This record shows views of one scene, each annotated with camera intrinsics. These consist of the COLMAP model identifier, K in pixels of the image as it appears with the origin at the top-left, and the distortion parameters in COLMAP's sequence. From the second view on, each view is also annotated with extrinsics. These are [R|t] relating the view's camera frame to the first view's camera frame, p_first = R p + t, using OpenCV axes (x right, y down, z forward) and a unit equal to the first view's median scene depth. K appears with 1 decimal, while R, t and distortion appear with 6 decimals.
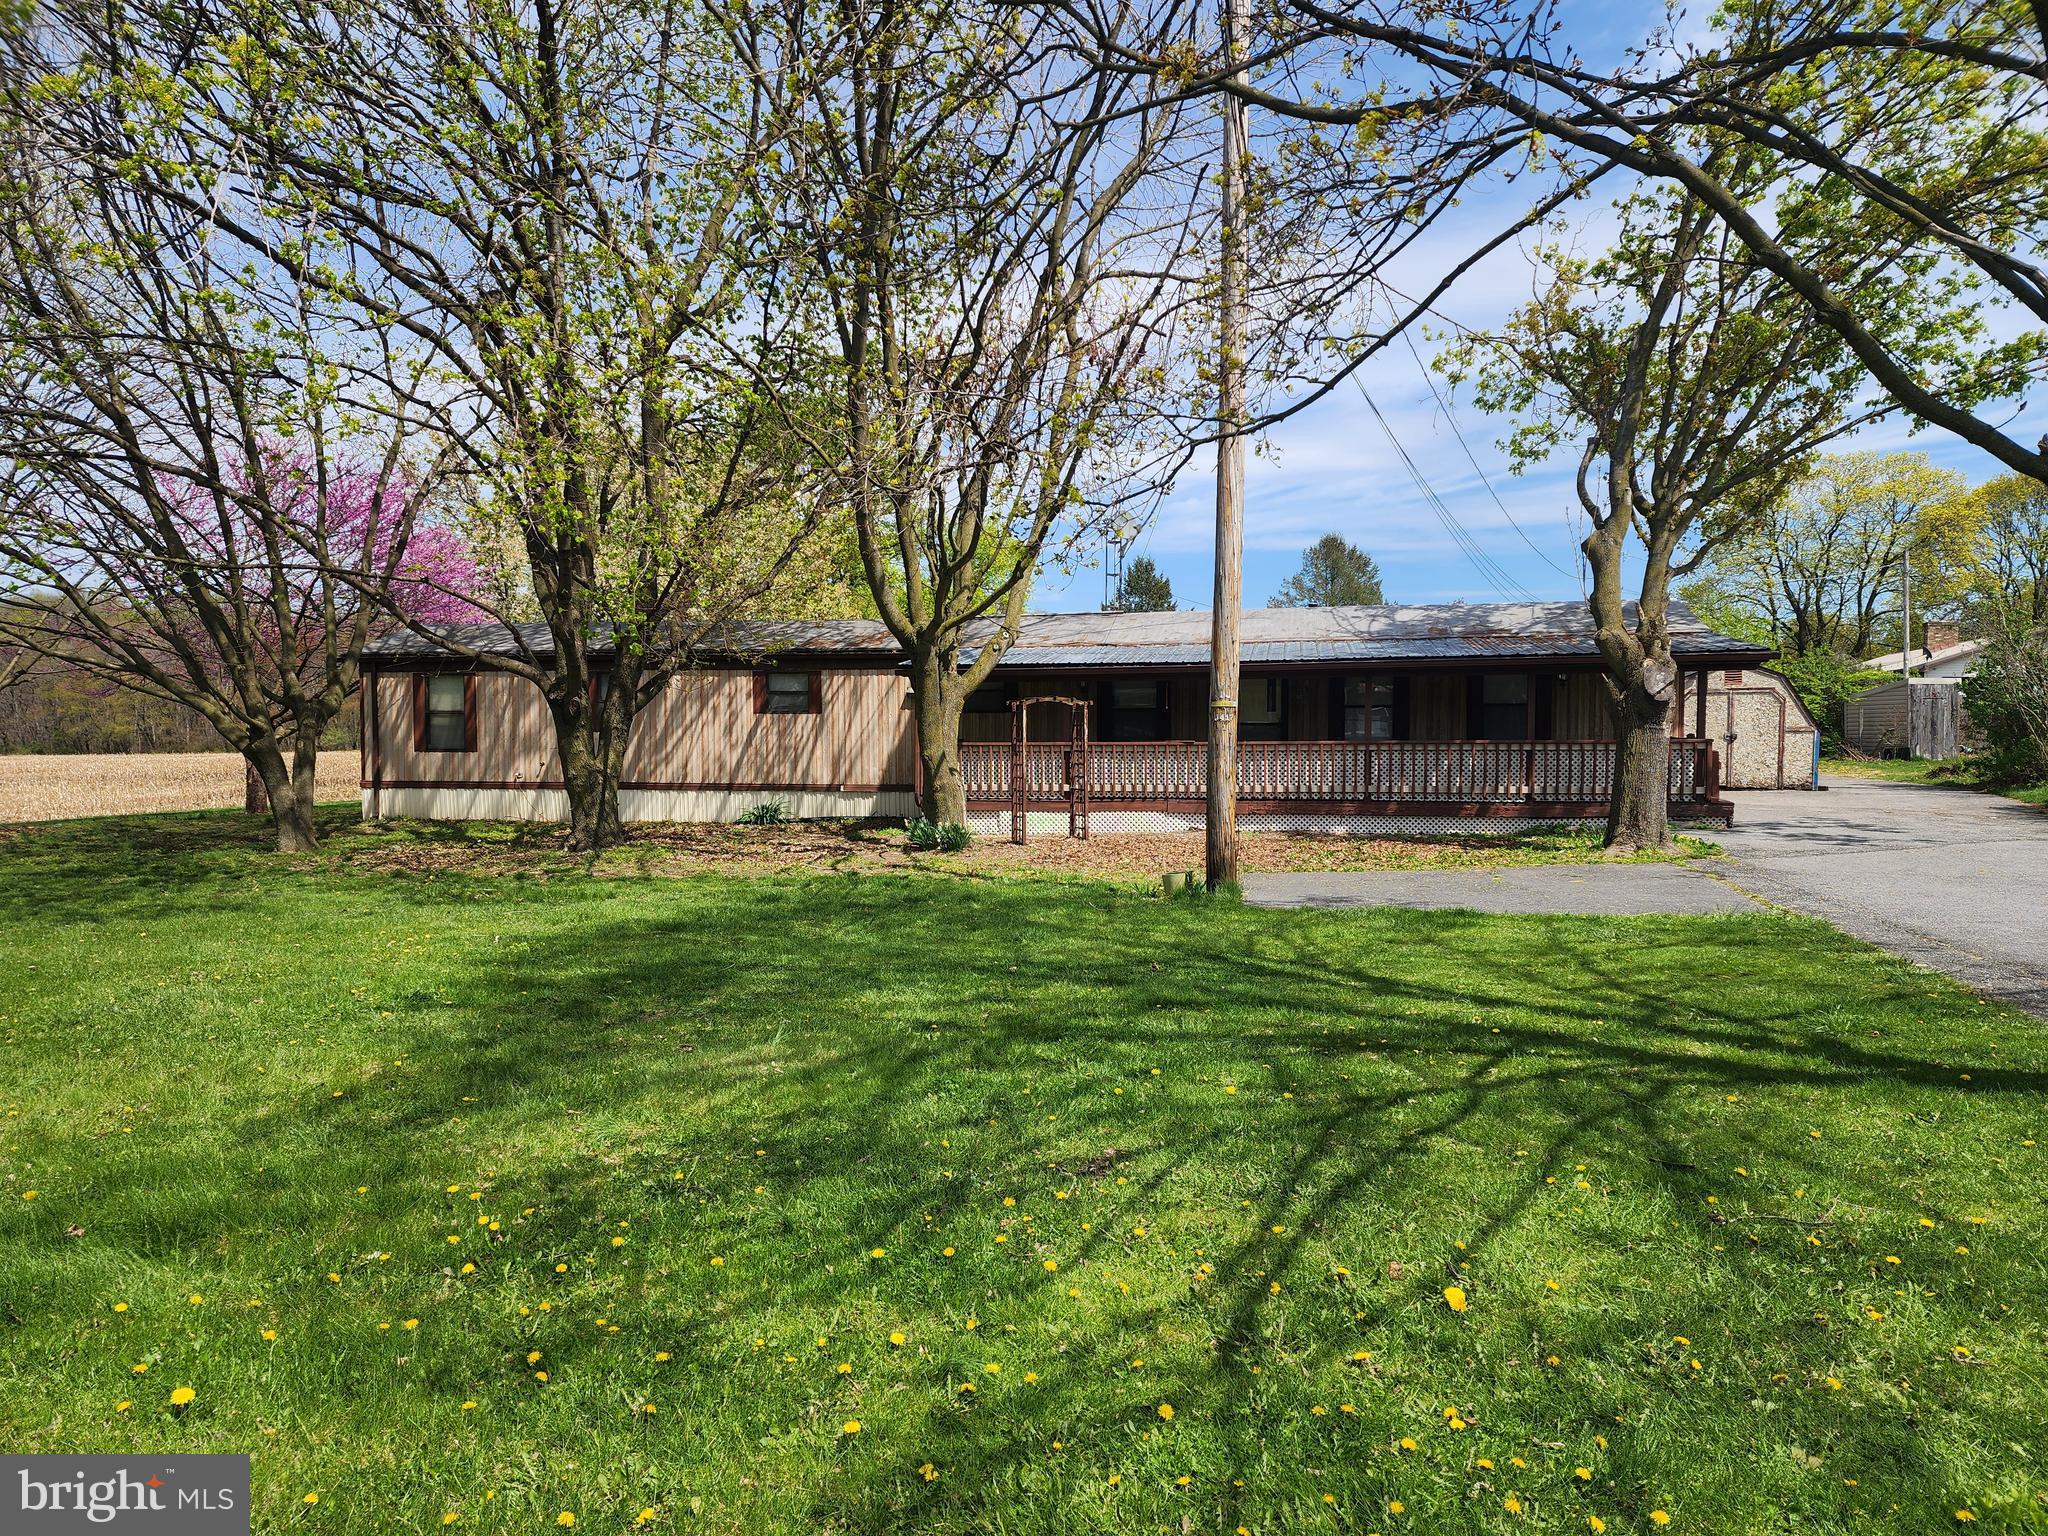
lens RADIAL K [[1353.8, 0, 1012.7], [0, 1353.8, 768.7], [0, 0, 1]] dist [0.147919, -0.146128]
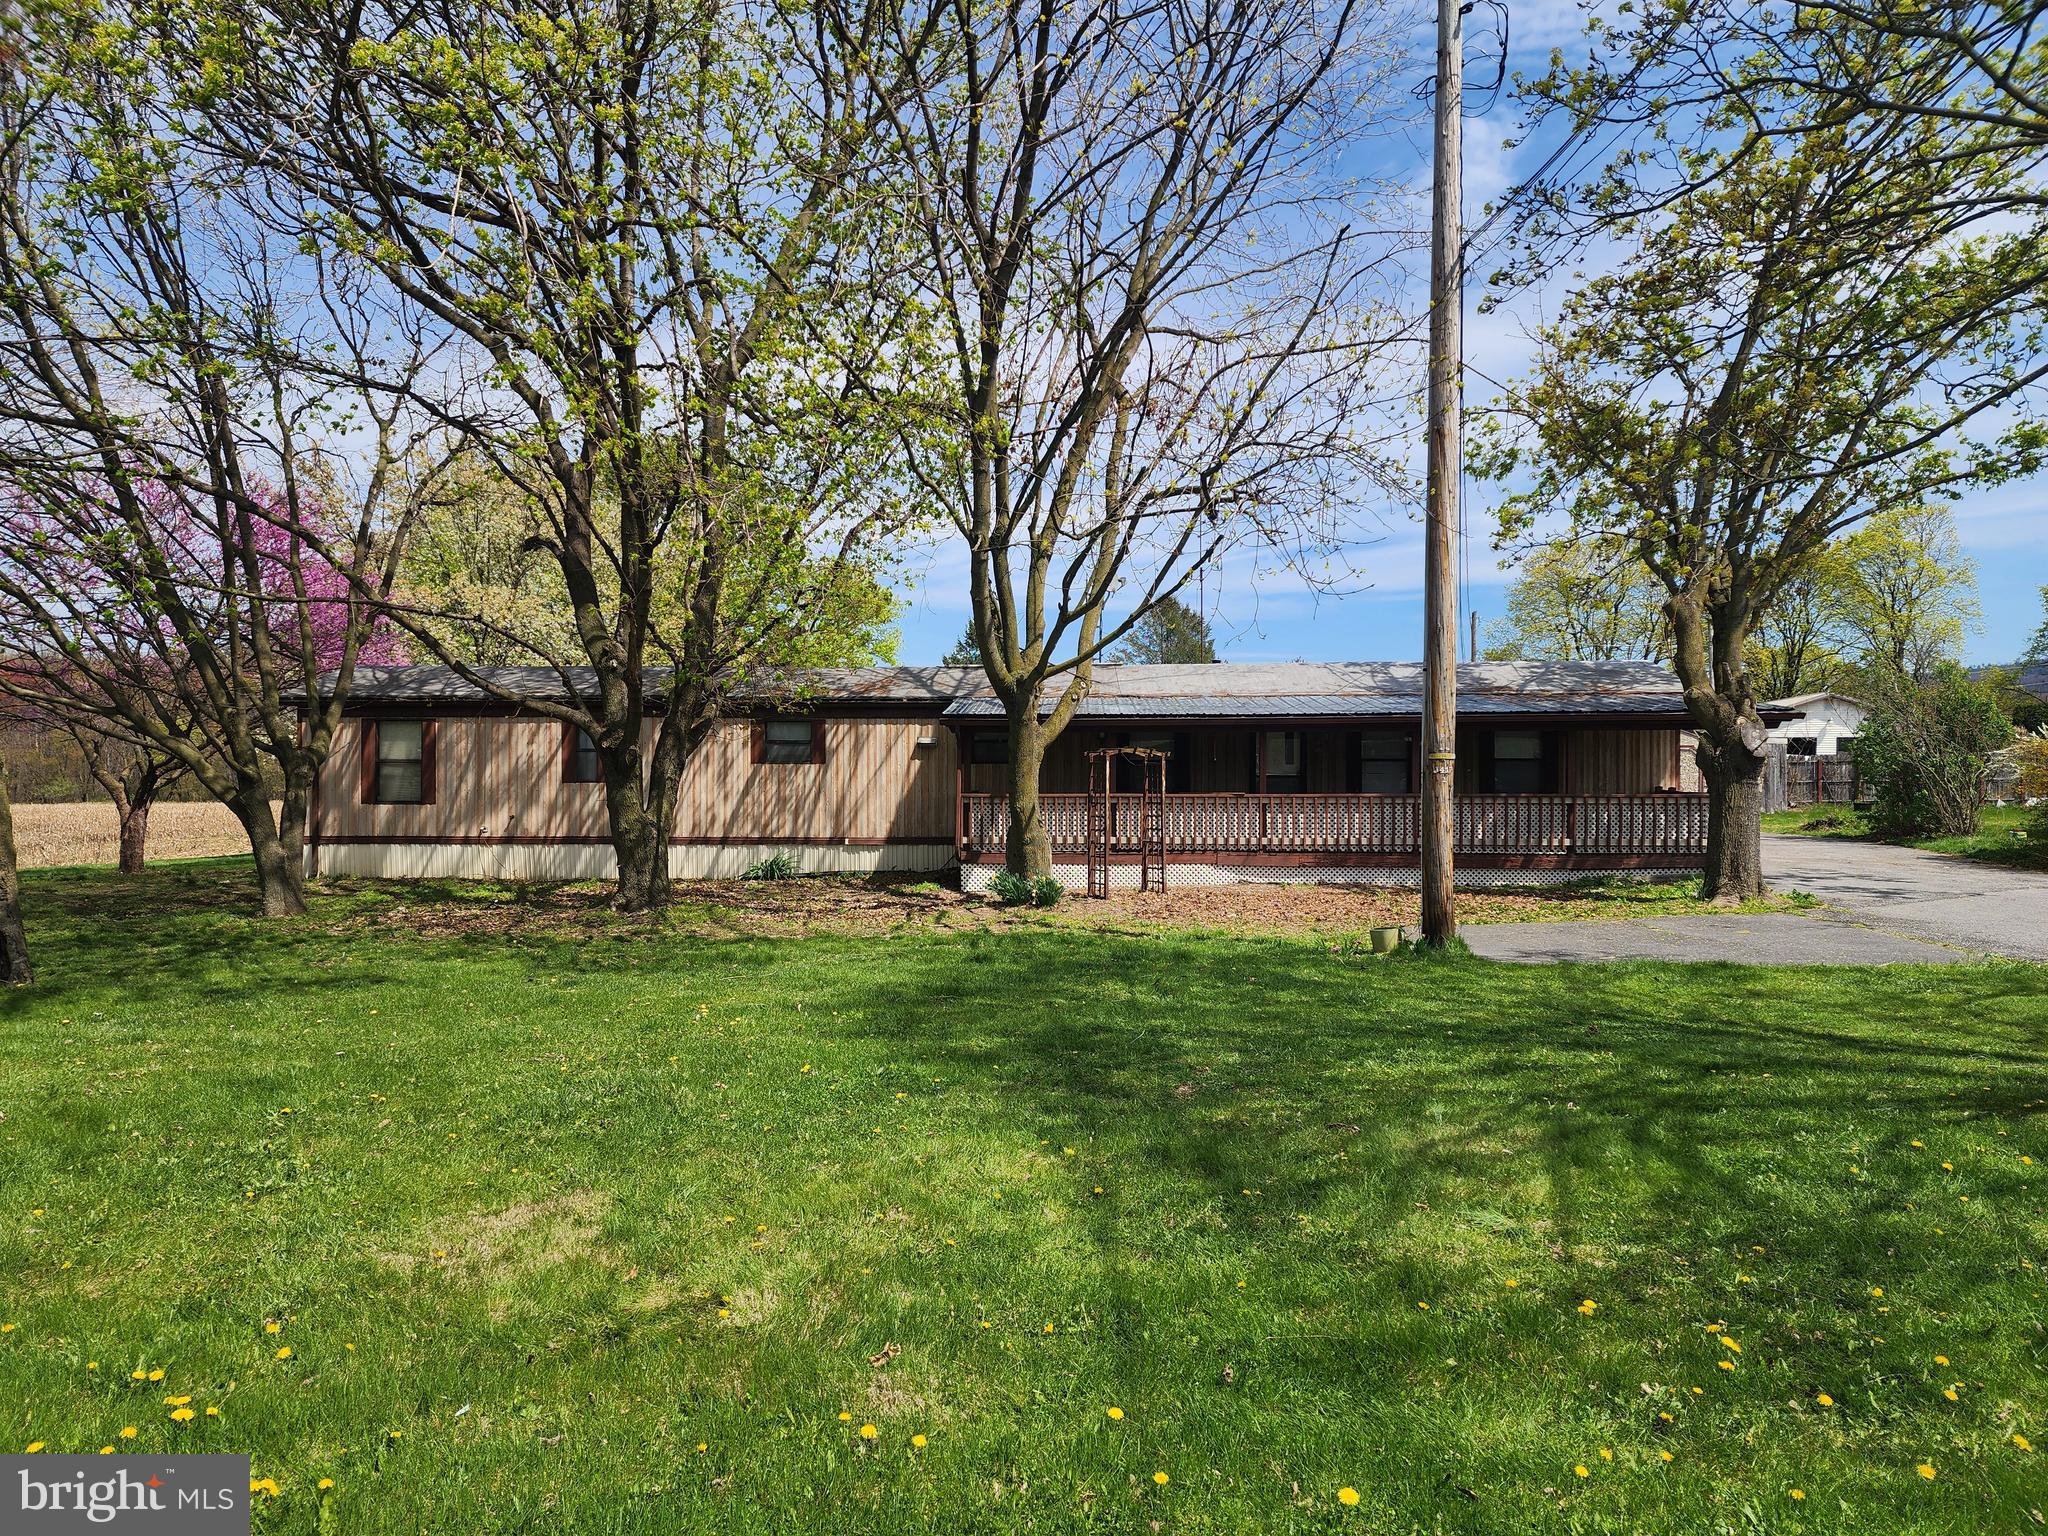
lens RADIAL K [[1353.8, 0, 1012.7], [0, 1353.8, 768.7], [0, 0, 1]] dist [0.147919, -0.146128]
pose [[0.989210, 0.005023, 0.146417, -0.176285], [0.000555, 0.999276, -0.038029, -0.000483], [-0.146502, 0.037700, 0.988492, 0.034570]]
